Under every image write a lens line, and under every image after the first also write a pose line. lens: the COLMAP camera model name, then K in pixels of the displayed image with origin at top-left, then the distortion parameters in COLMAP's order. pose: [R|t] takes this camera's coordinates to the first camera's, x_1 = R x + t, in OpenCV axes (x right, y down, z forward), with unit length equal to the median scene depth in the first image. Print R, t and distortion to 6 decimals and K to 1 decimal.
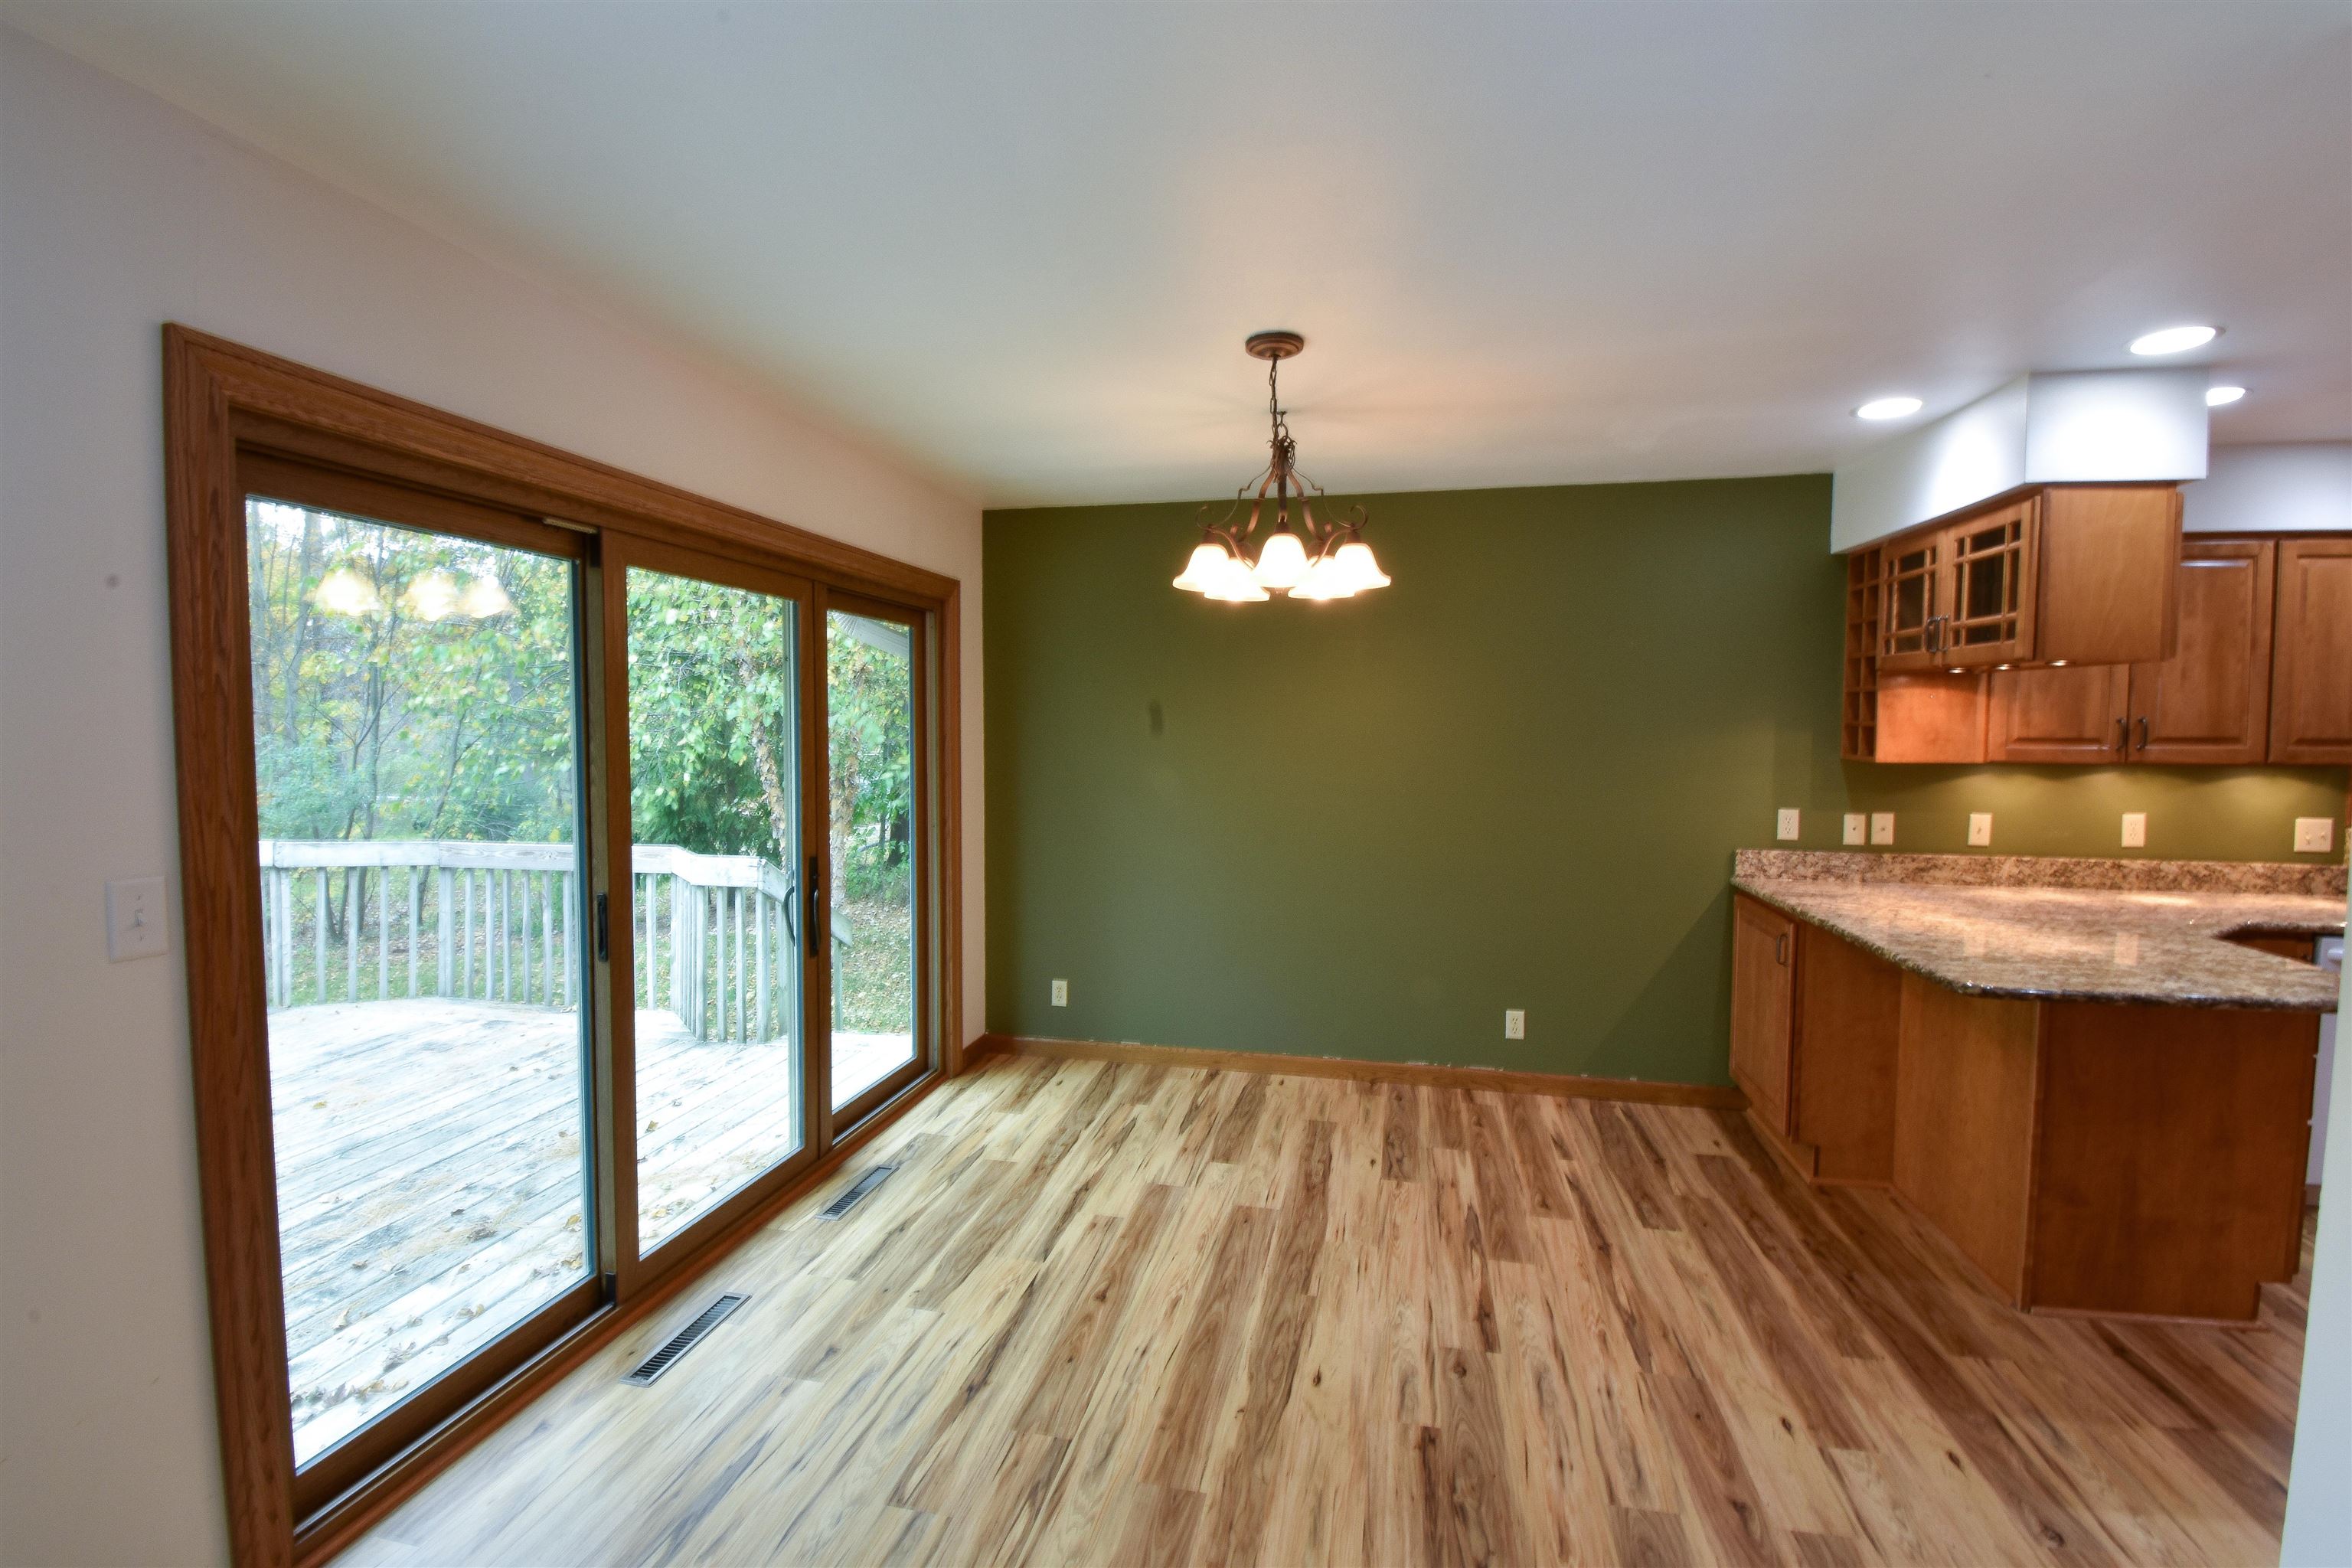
lens RADIAL K [[1034.3, 0, 1182.1], [0, 1034.3, 780.2], [0, 0, 1]] dist [0.015958, -0.024159]
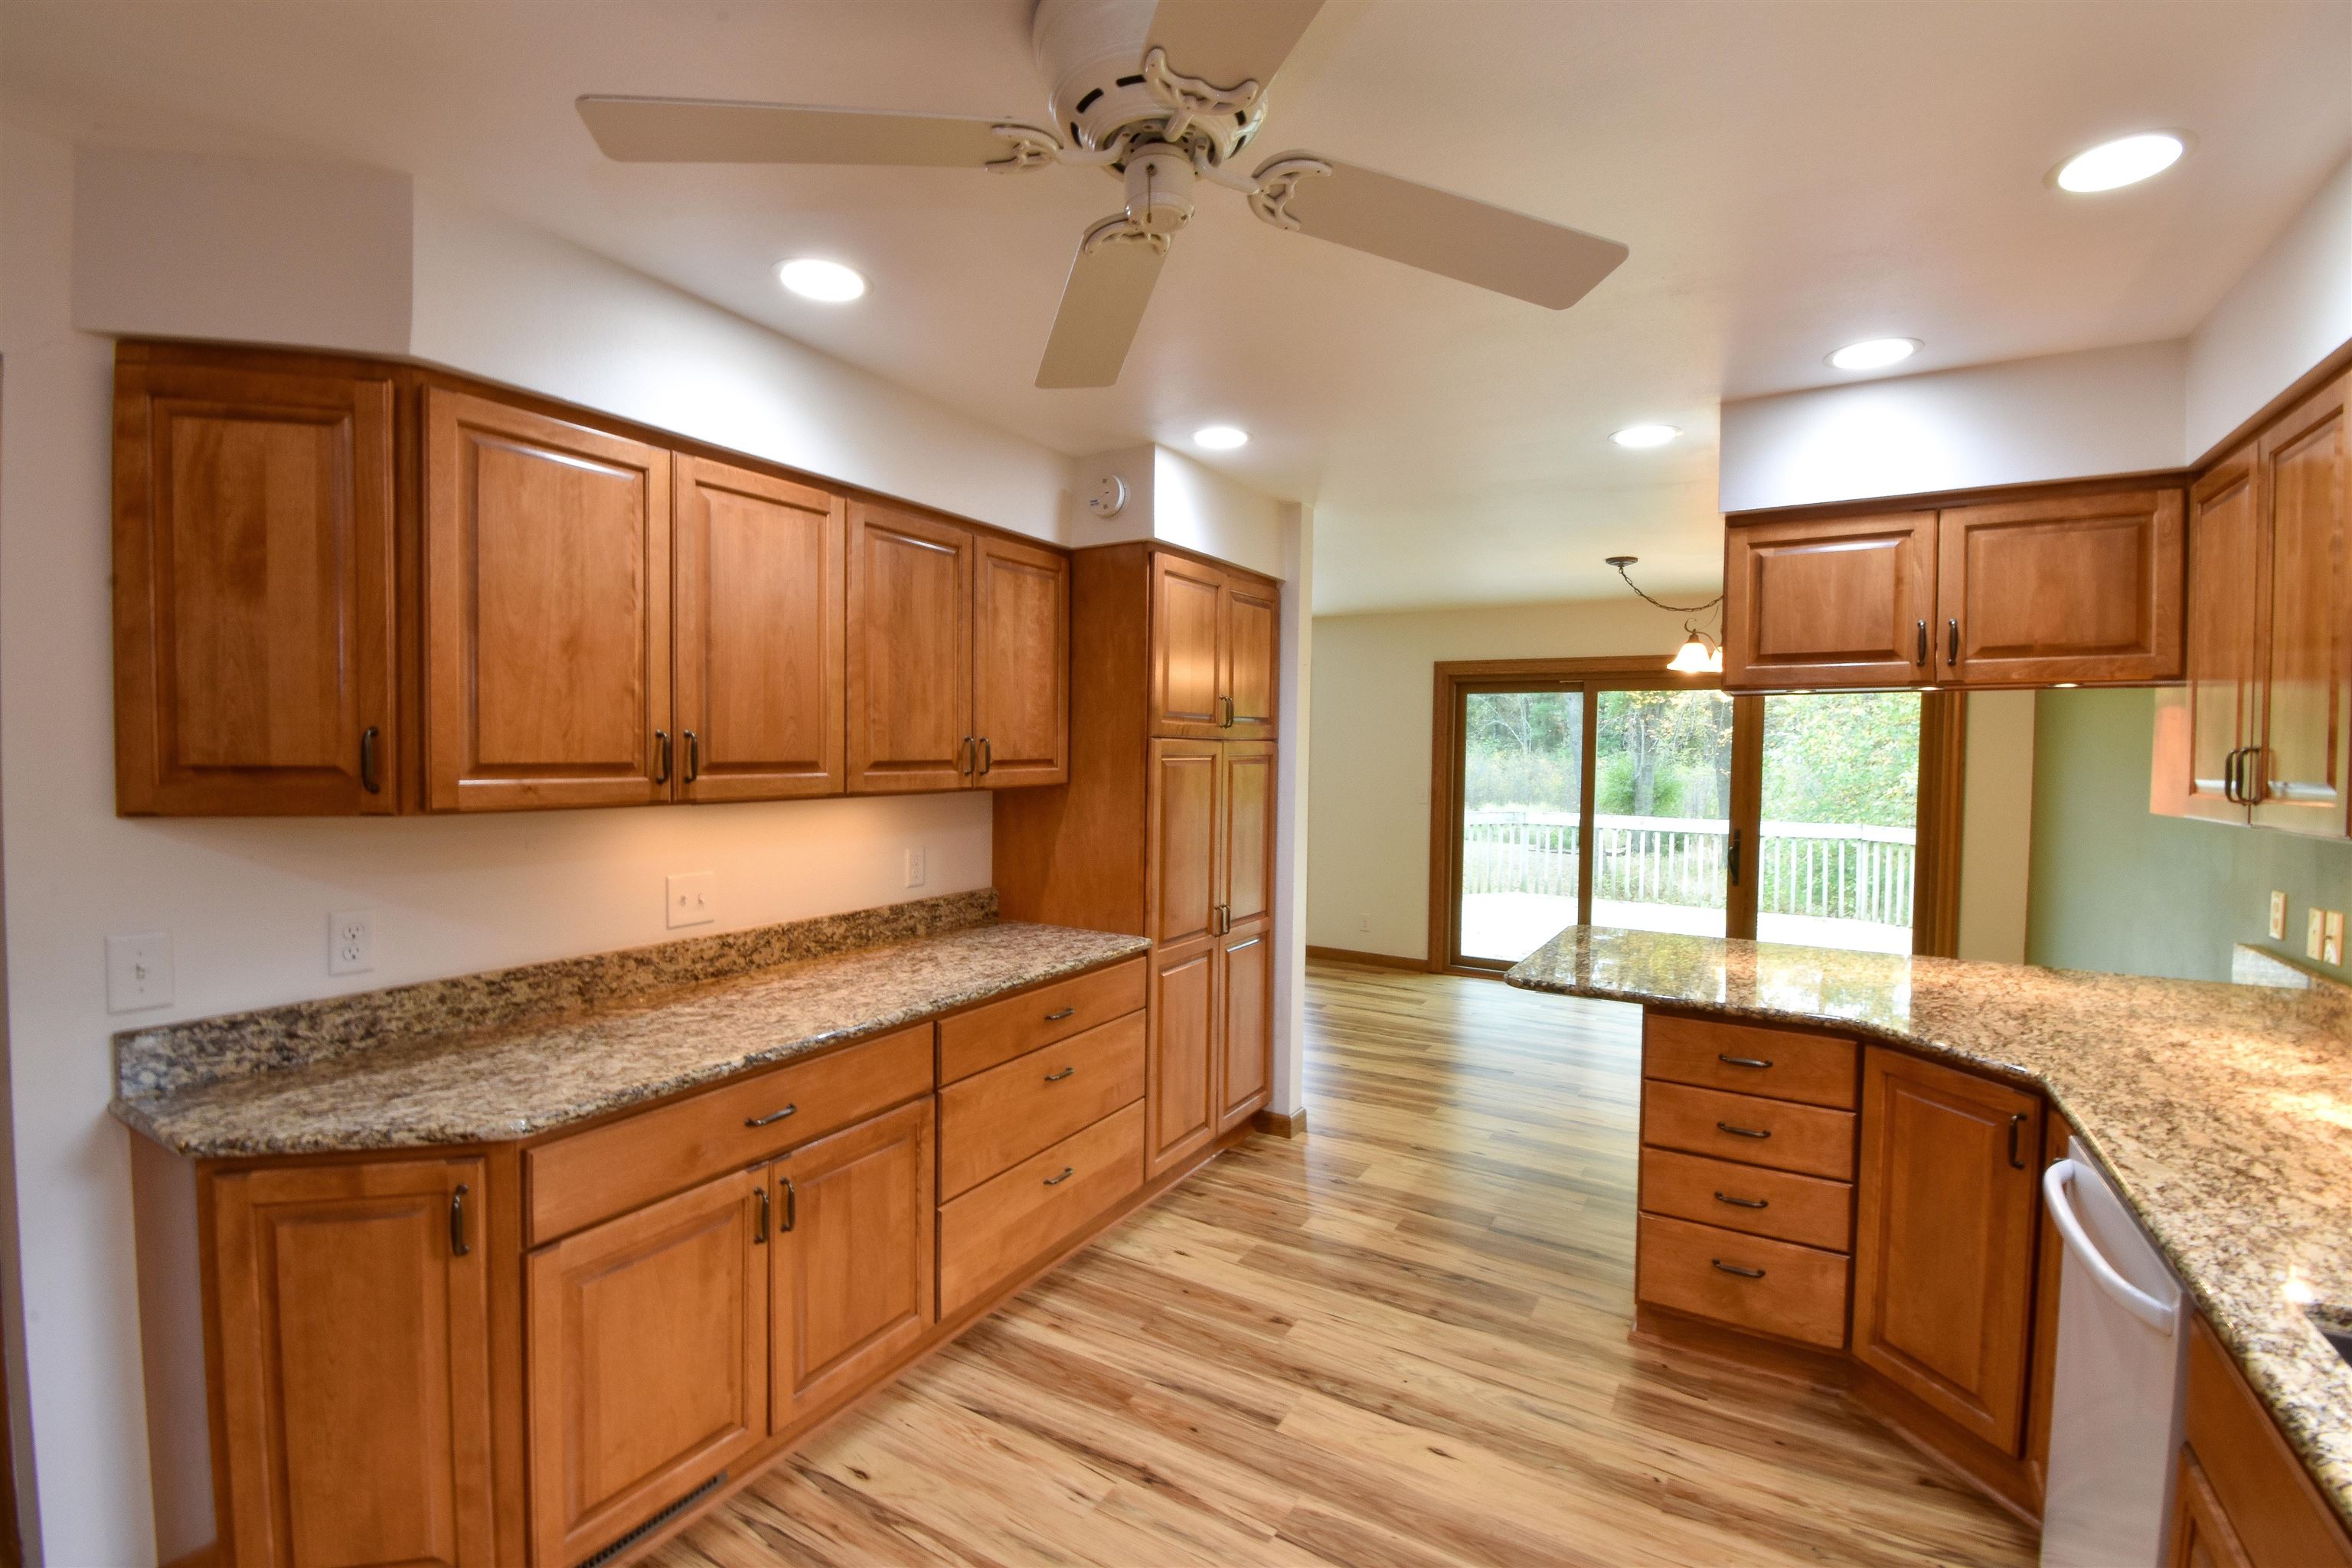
lens RADIAL K [[1034.3, 0, 1182.1], [0, 1034.3, 780.2], [0, 0, 1]] dist [0.015958, -0.024159]
pose [[-0.313793, 0.023061, -0.949211, 1.657545], [-0.066788, 0.996693, 0.046293, -0.030141], [0.947140, 0.077922, -0.311215, 0.636969]]
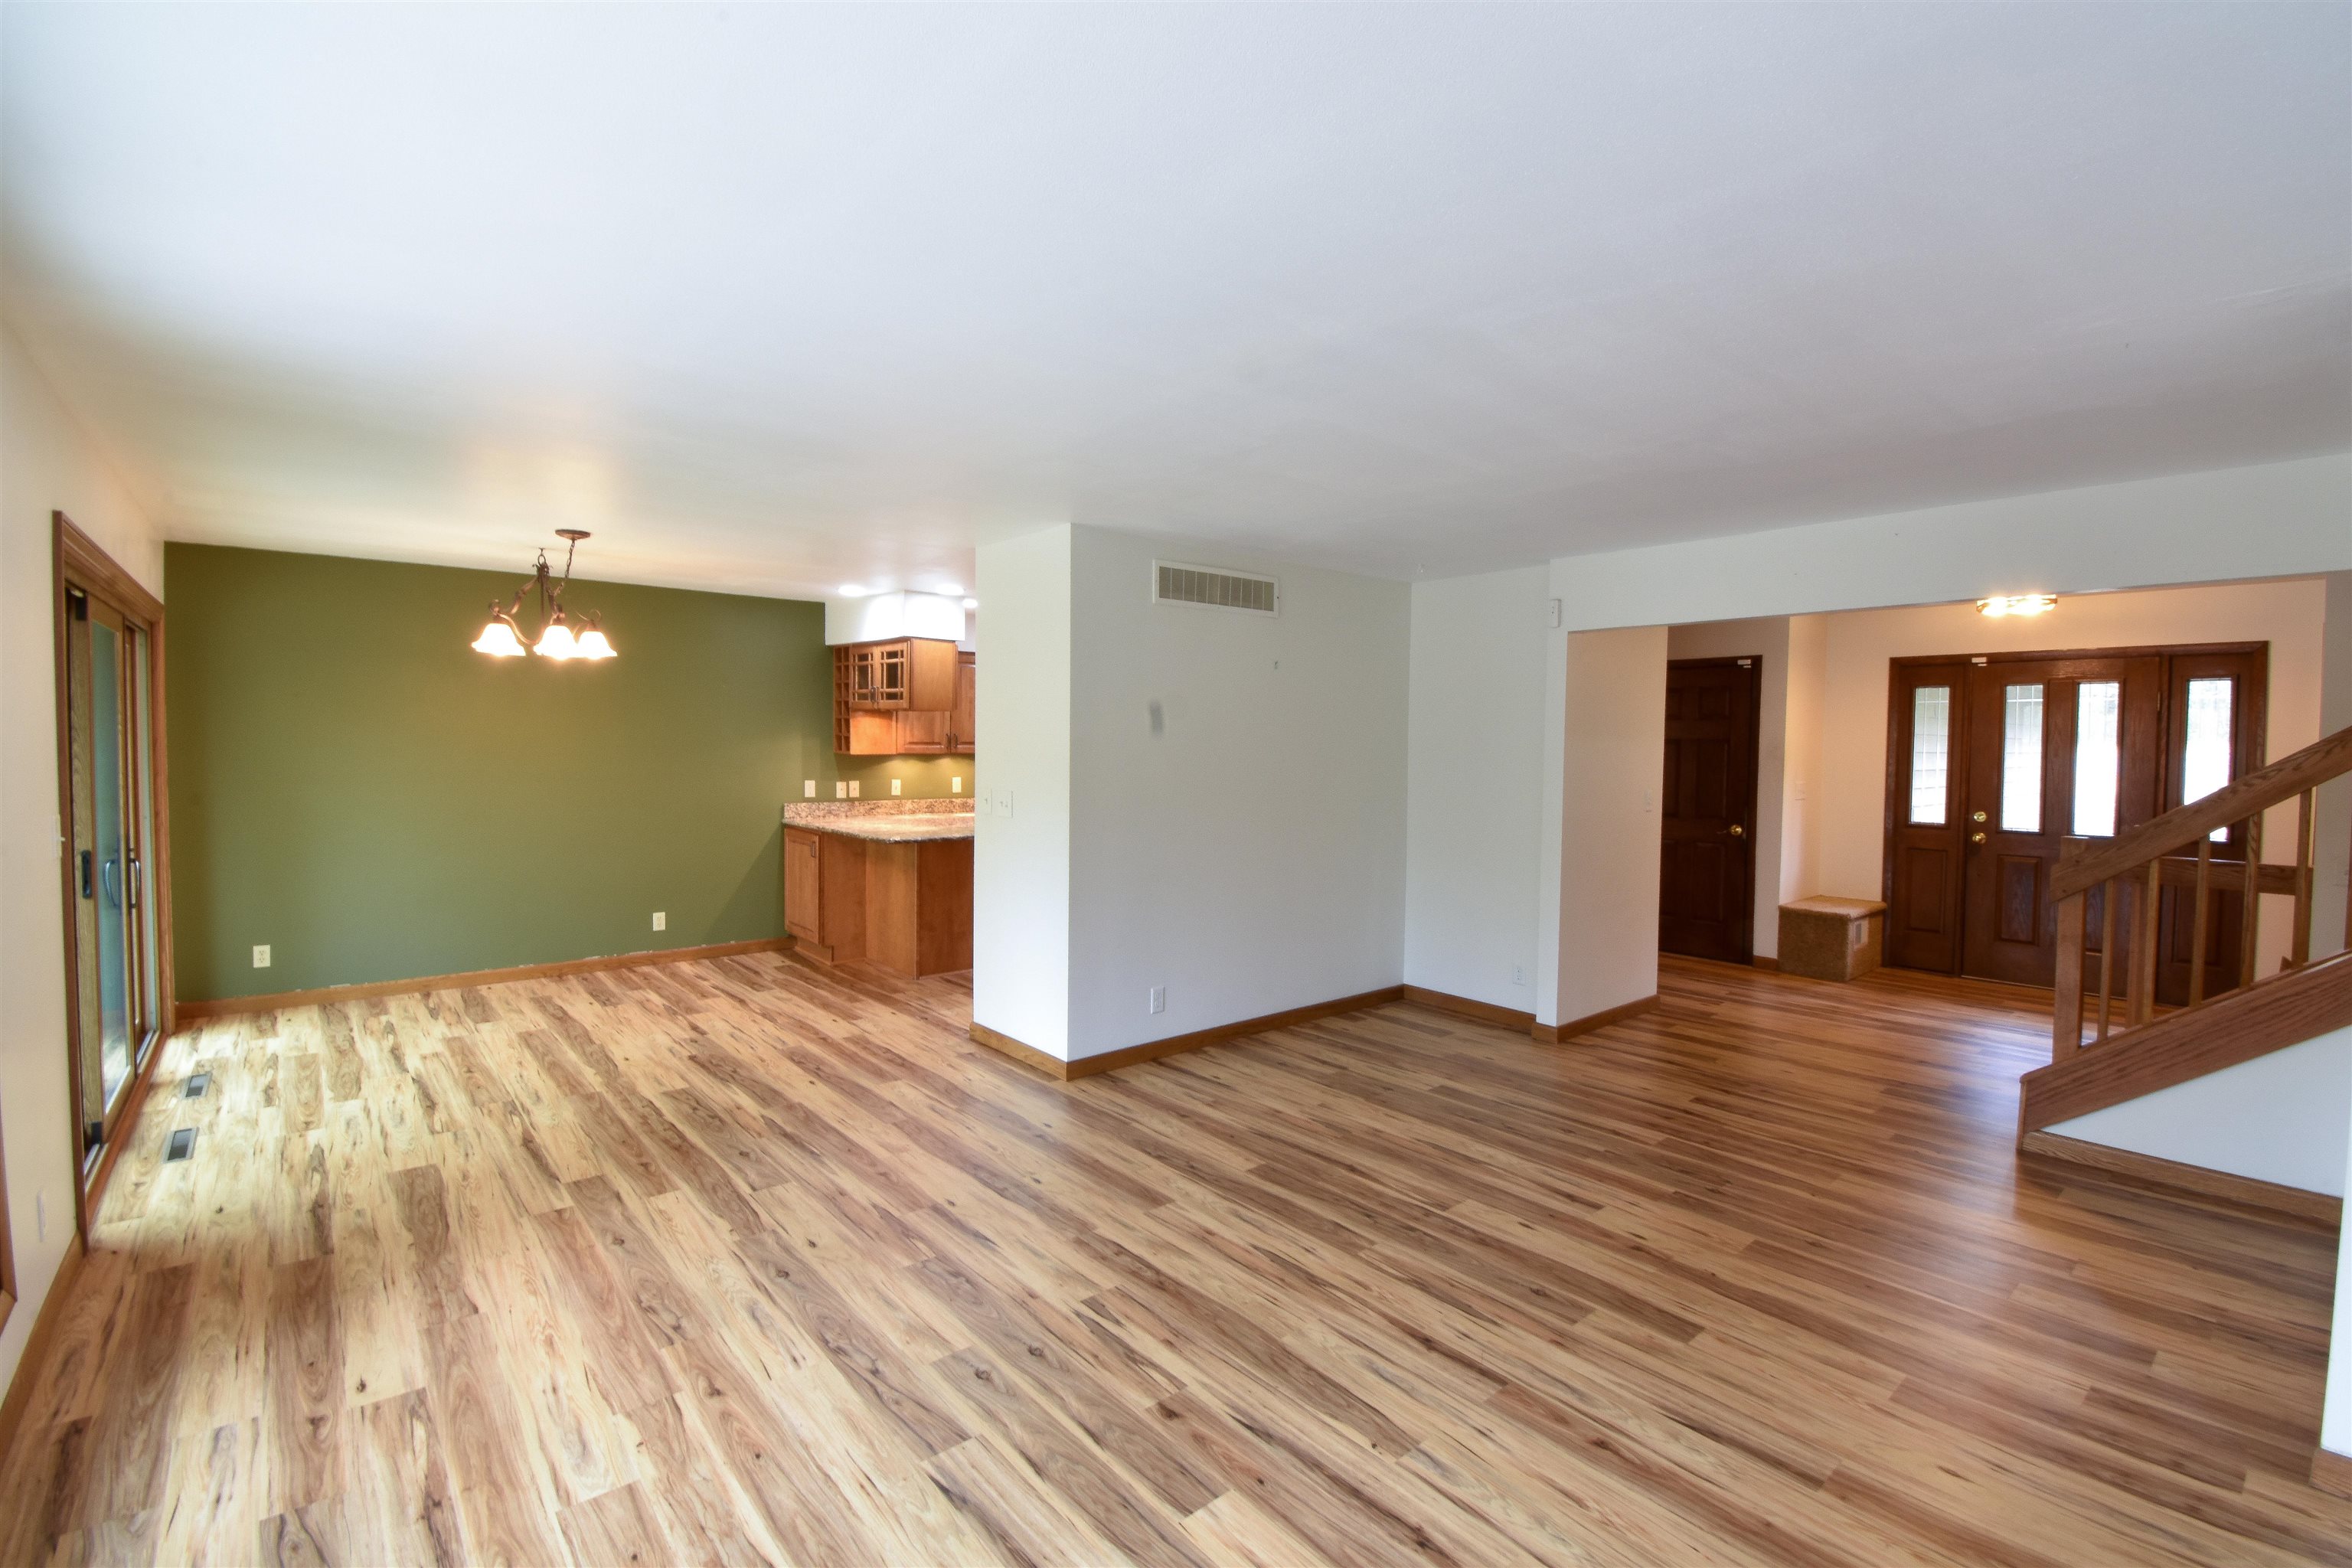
lens RADIAL K [[1034.3, 0, 1182.1], [0, 1034.3, 780.2], [0, 0, 1]] dist [0.015958, -0.024159]
pose [[0.609830, -0.026699, 0.792082, -0.559825], [0.032993, 0.999421, 0.008287, 0.039660], [-0.791845, 0.021079, 0.610358, -0.772627]]
